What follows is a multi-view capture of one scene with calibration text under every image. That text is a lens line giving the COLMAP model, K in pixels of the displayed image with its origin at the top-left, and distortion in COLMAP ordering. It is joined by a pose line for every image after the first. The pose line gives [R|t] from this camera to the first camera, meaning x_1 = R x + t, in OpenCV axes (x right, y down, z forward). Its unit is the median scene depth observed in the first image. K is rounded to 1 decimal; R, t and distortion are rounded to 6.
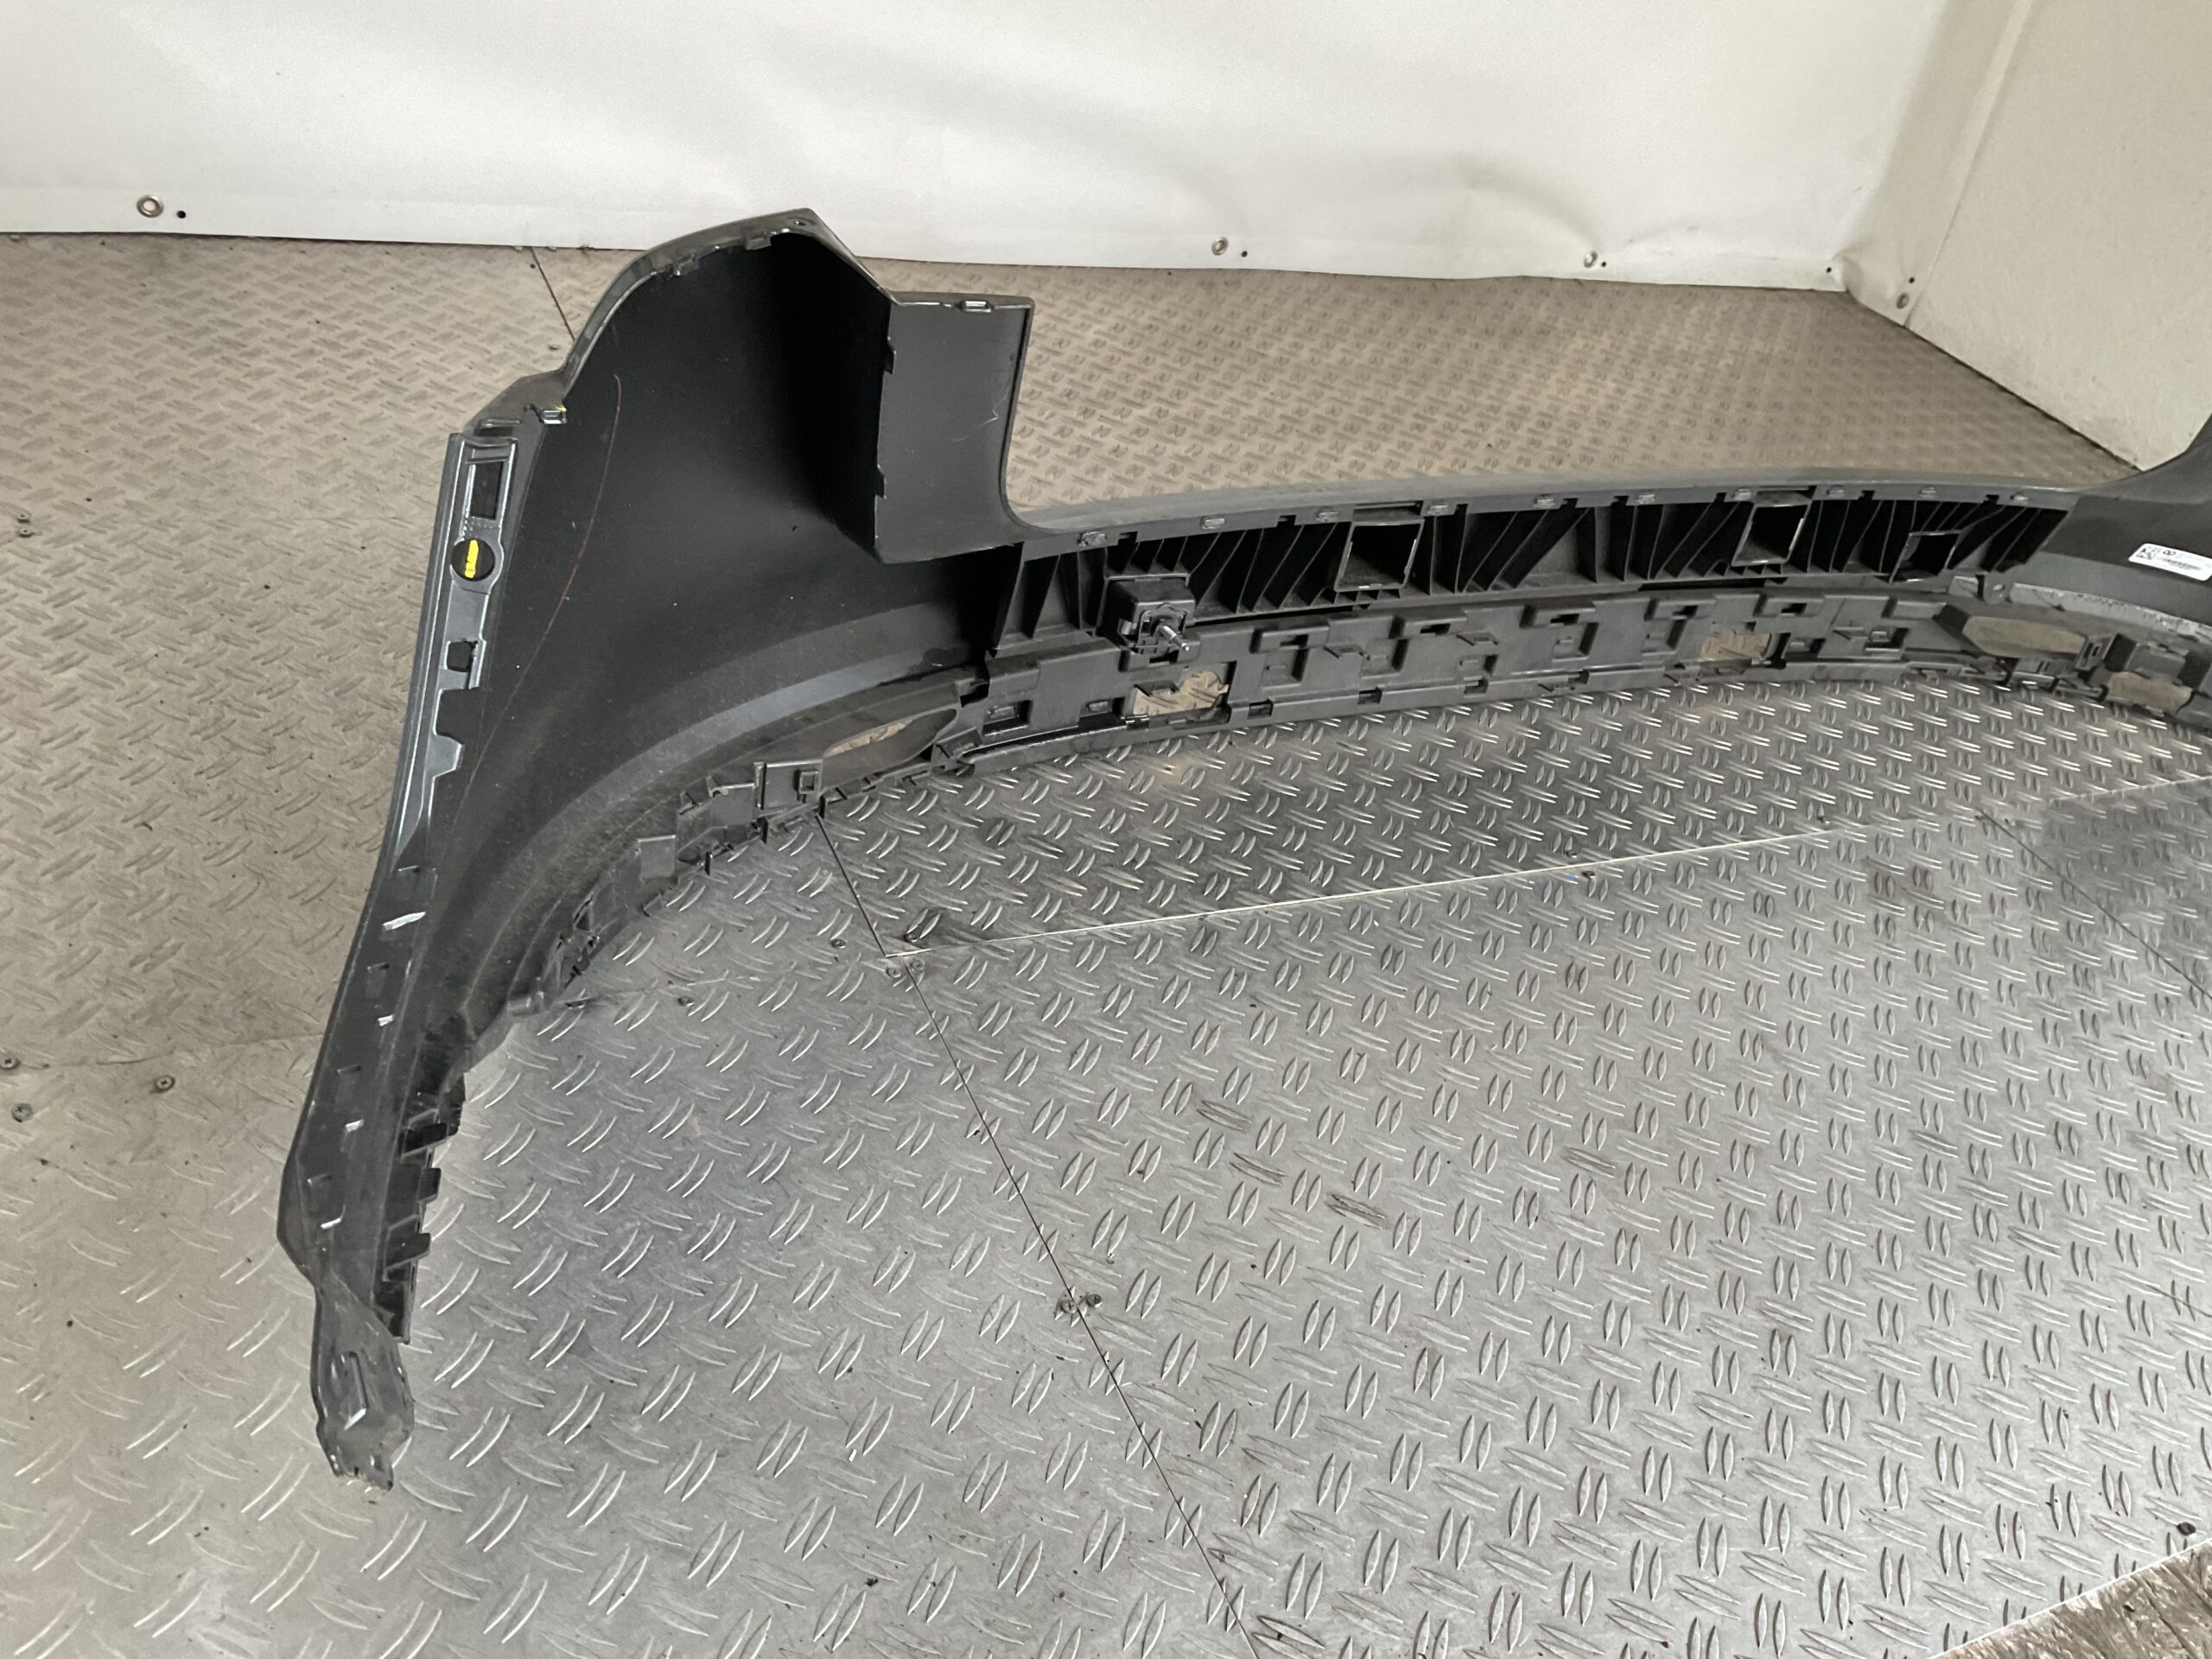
lens RADIAL K [[1820.5, 0, 1106.0], [0, 1820.5, 829.5], [0, 0, 1]] dist [0.124566, -0.252377]
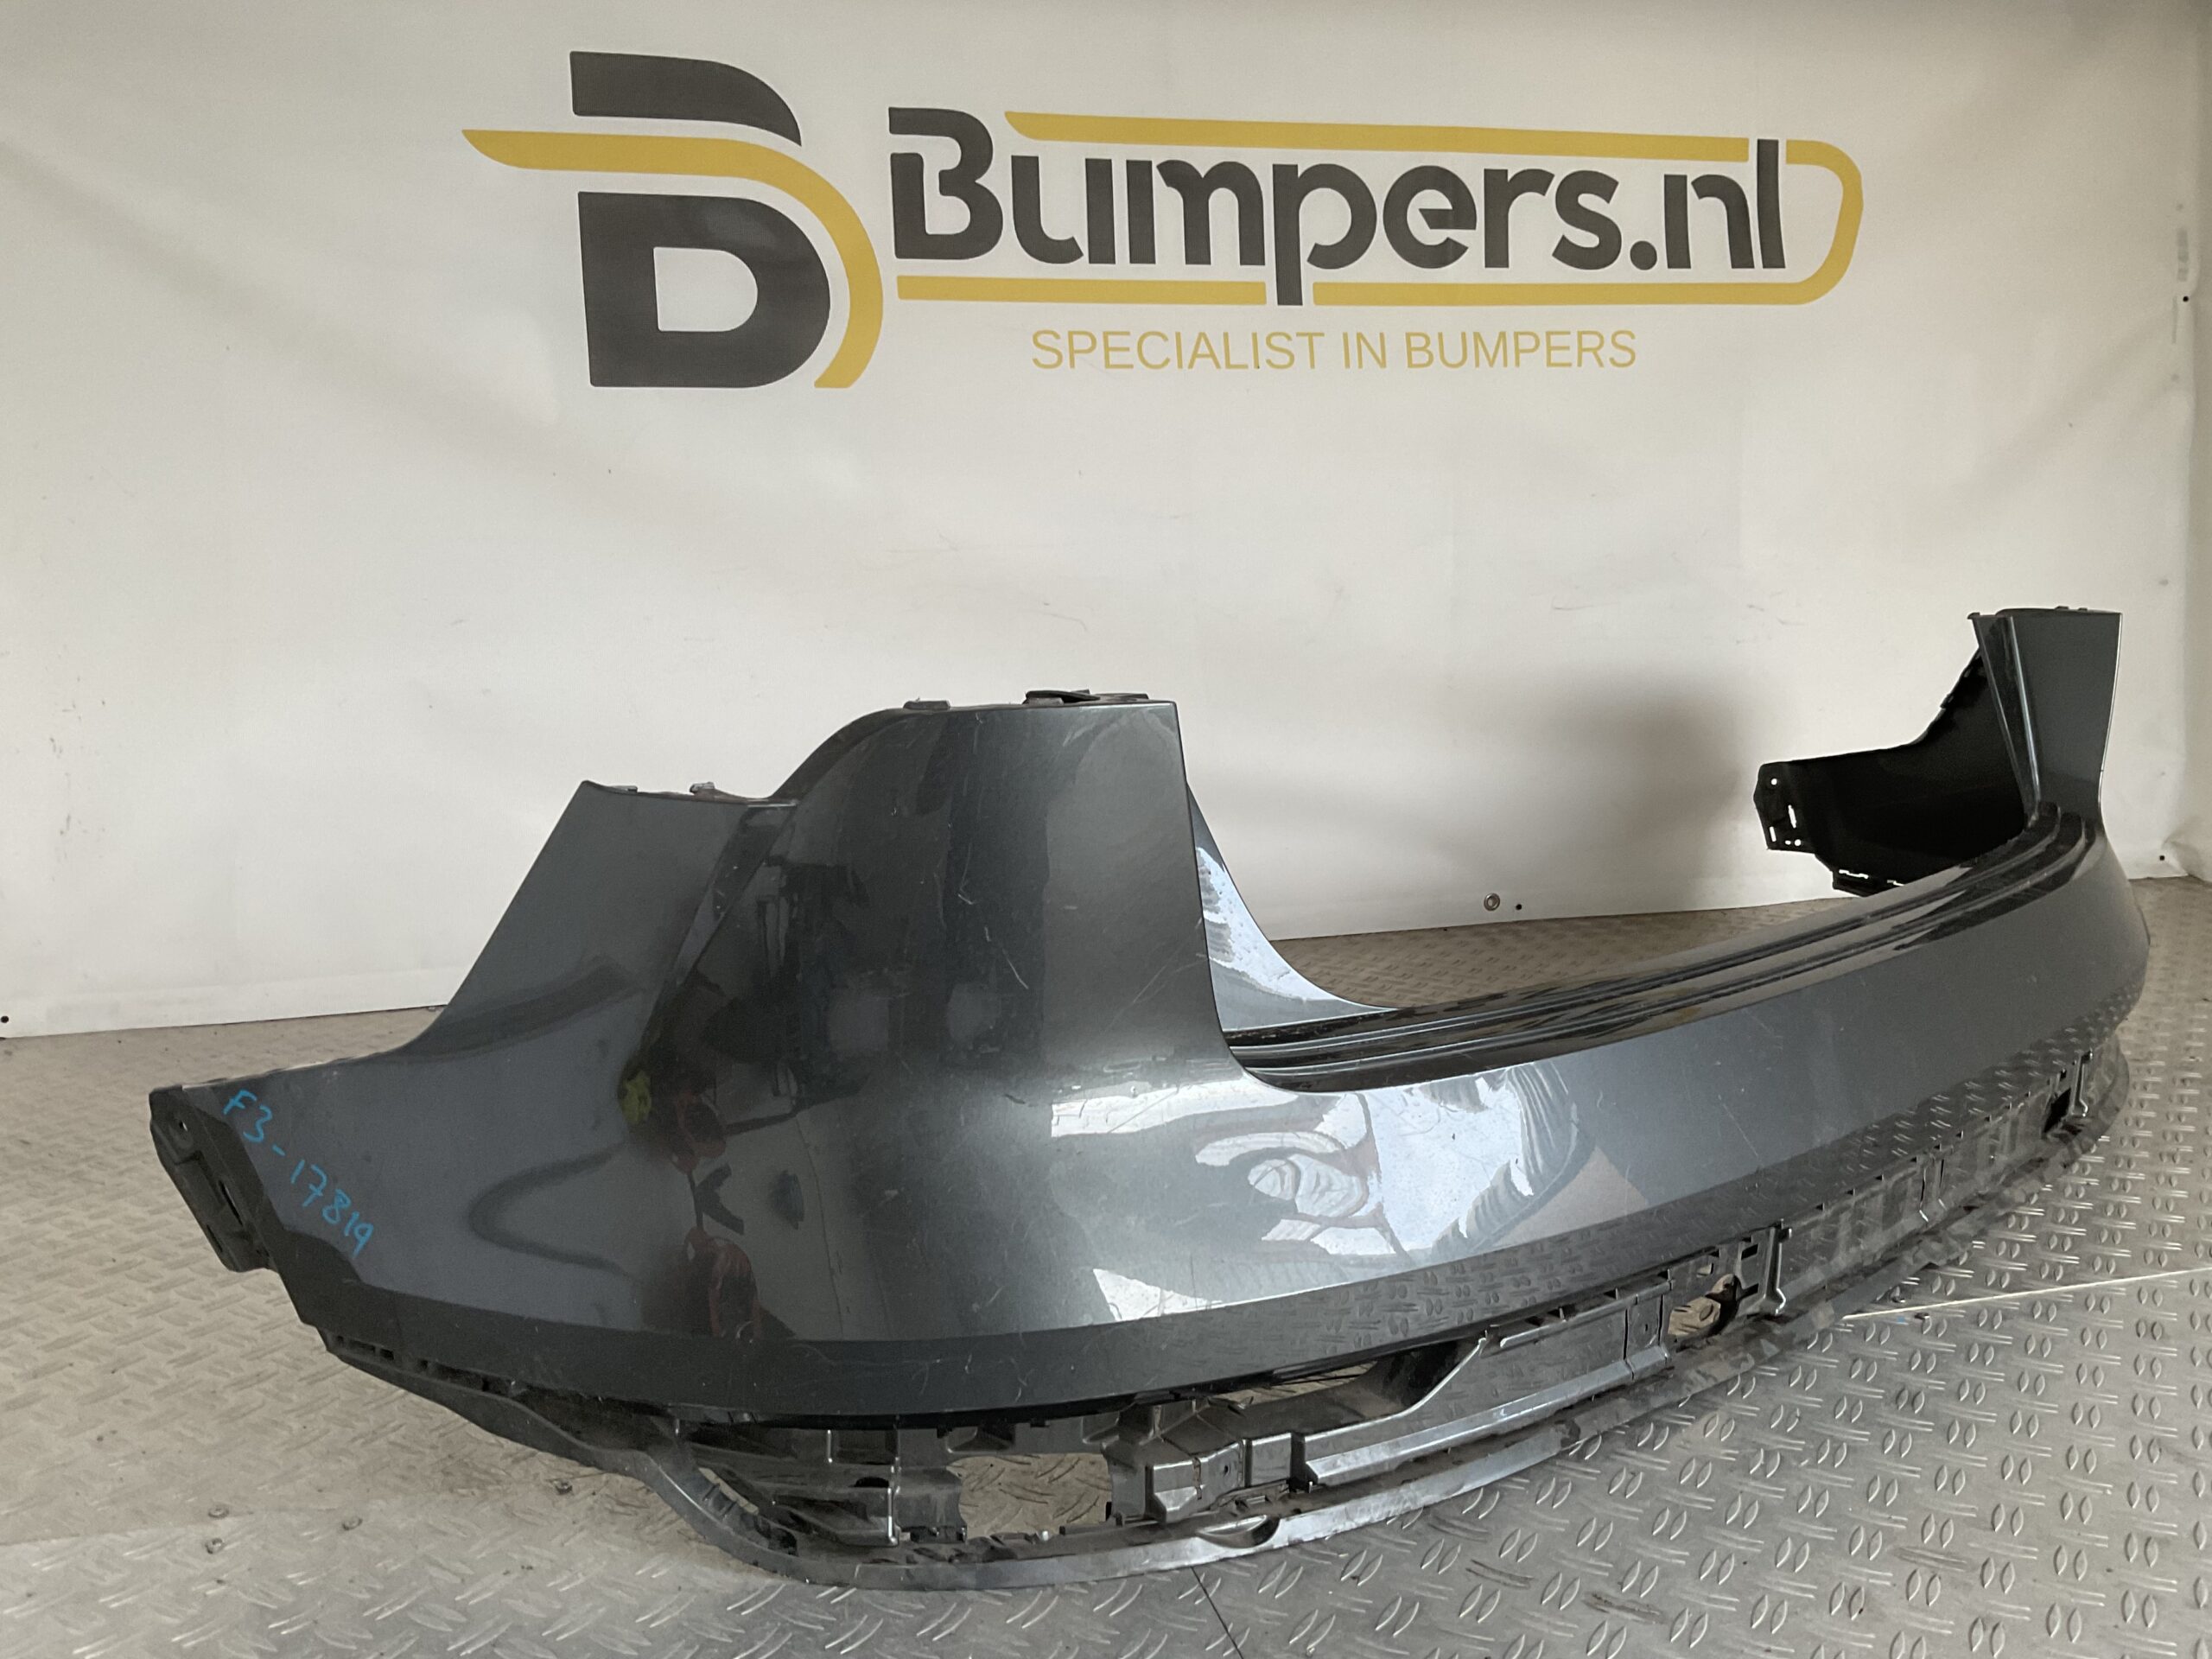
lens RADIAL K [[1831.0, 0, 1106.0], [0, 1831.0, 829.5], [0, 0, 1]] dist [0.062282, -0.111107]
pose [[0.963933, -0.176421, -0.199270, 0.100235], [0.061029, 0.875299, -0.479716, 0.204920], [0.259053, 0.450253, 0.854496, 0.050891]]
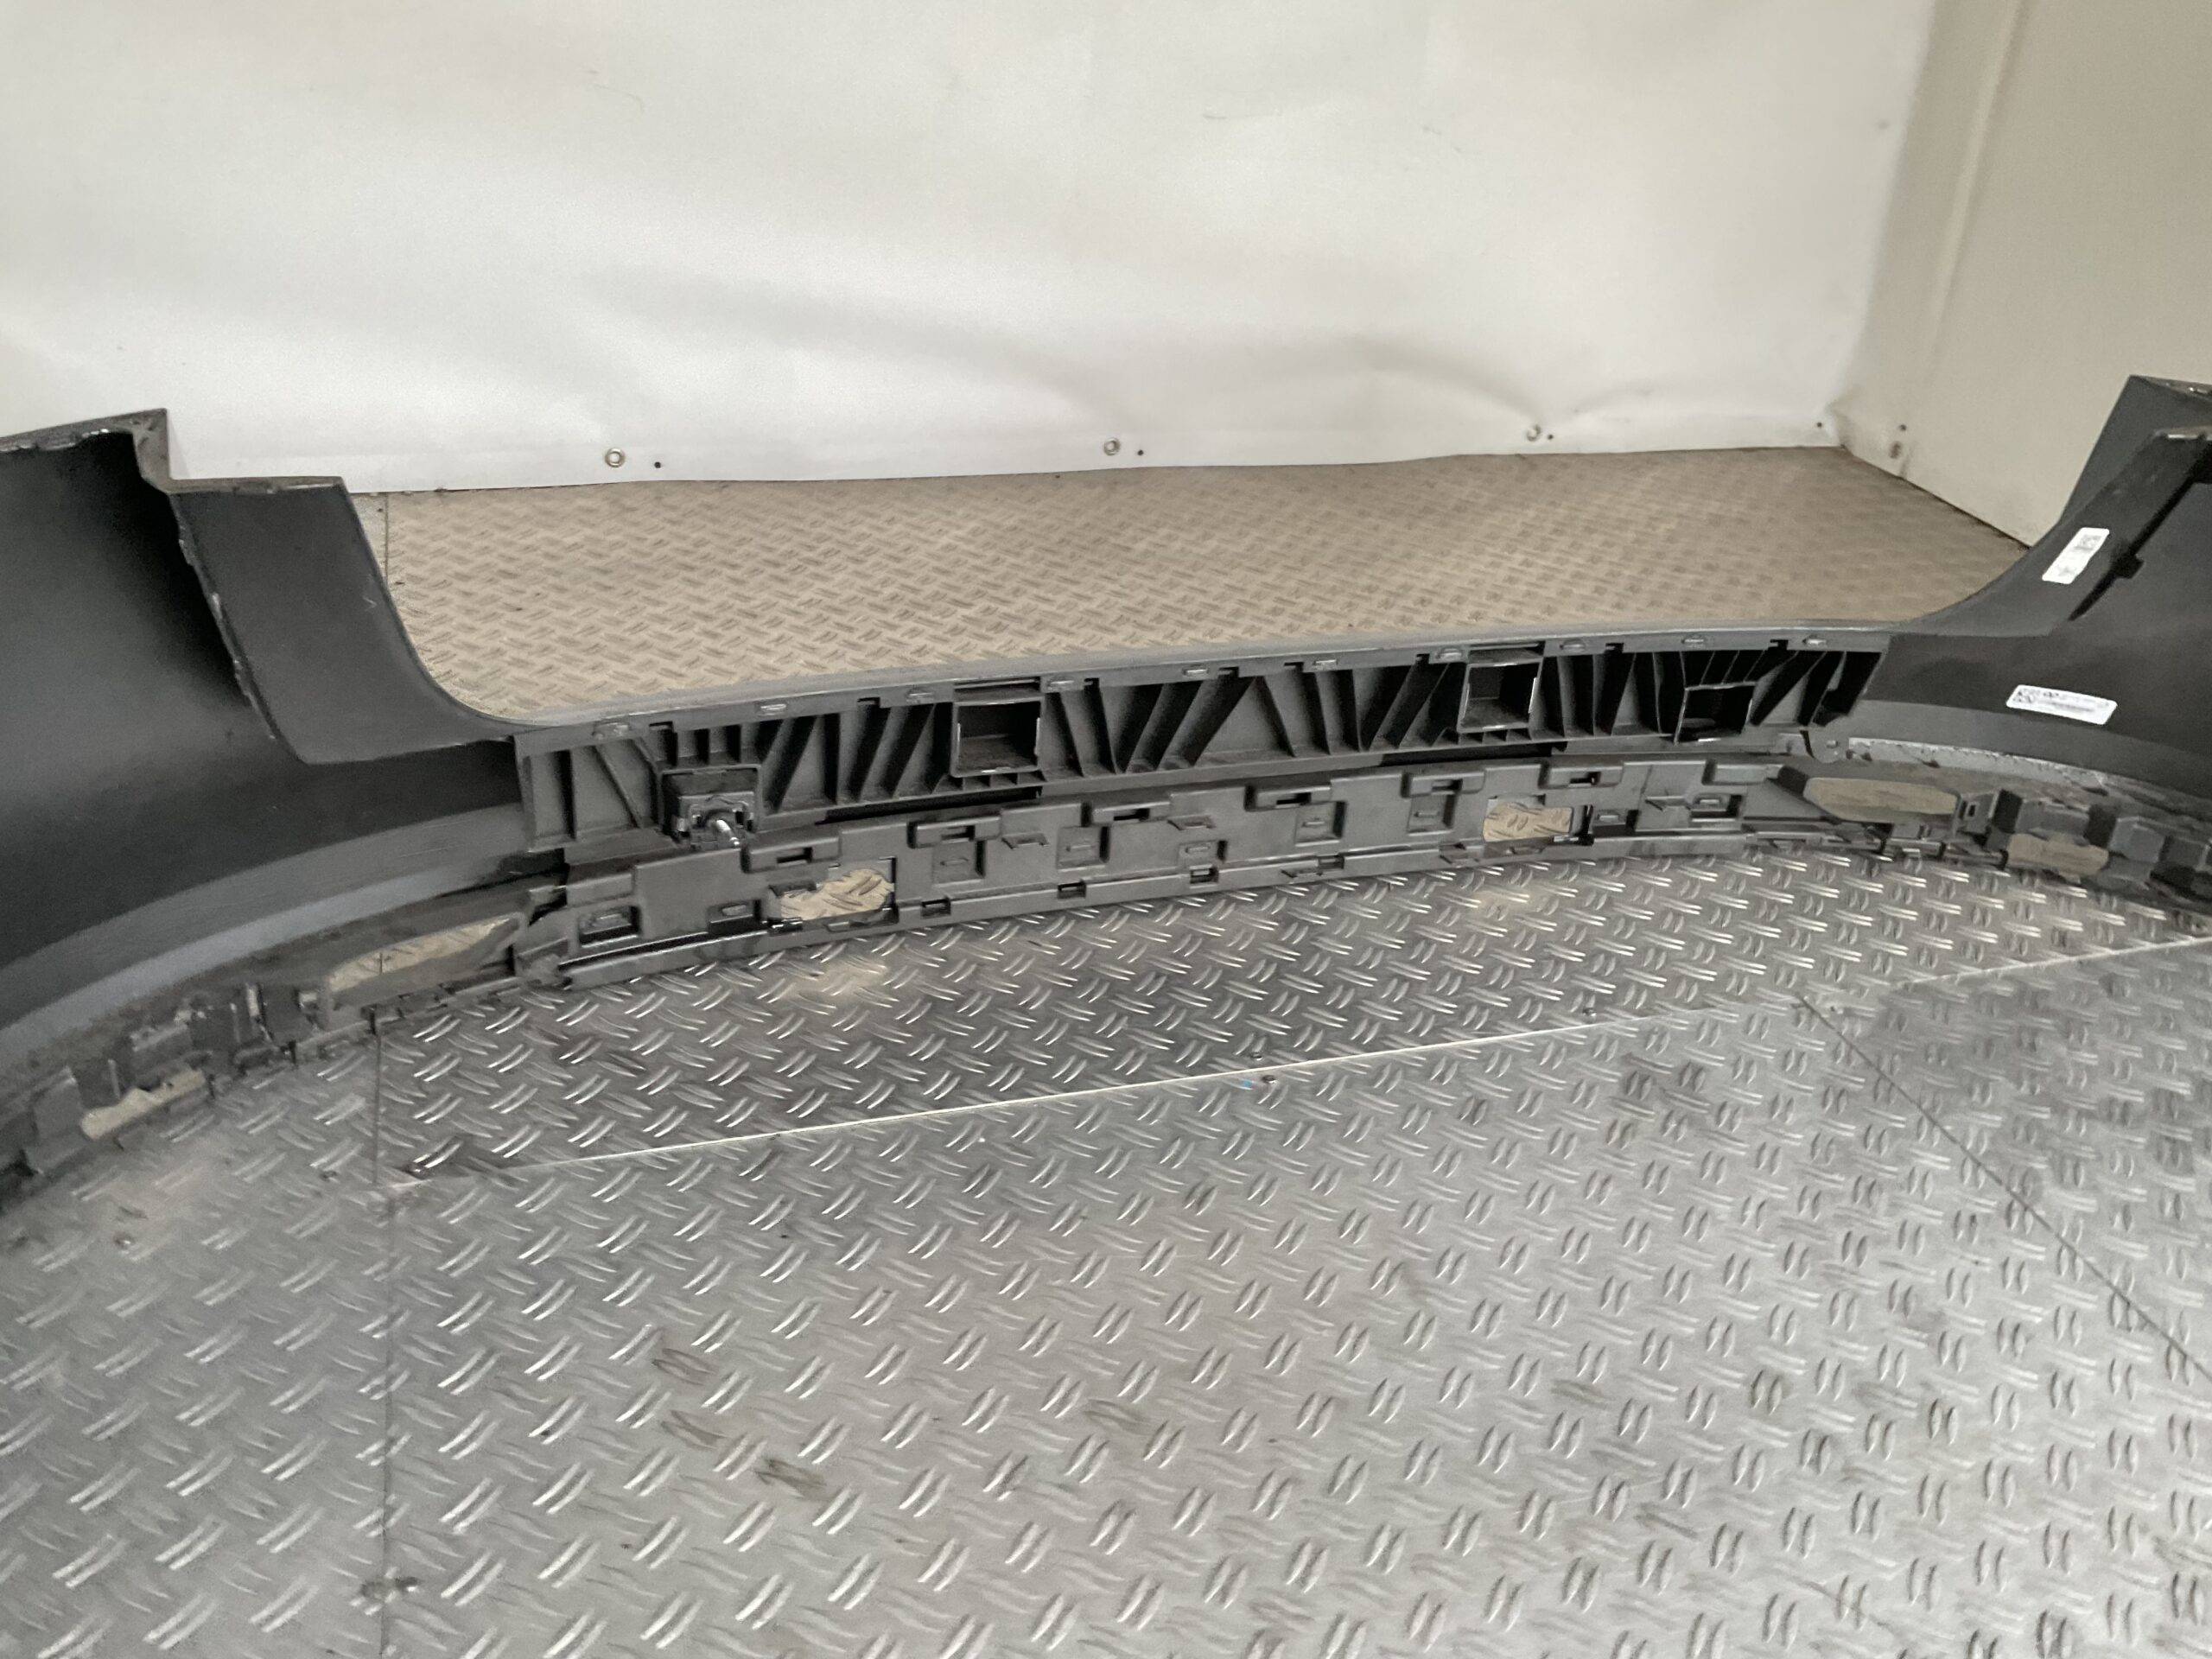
lens RADIAL K [[1820.5, 0, 1106.0], [0, 1820.5, 829.5], [0, 0, 1]] dist [0.124566, -0.252377]
pose [[0.987458, -0.043818, -0.151679, 0.305844], [0.025038, 0.992019, -0.123578, 0.011053], [0.155884, 0.118230, 0.980674, 0.097146]]
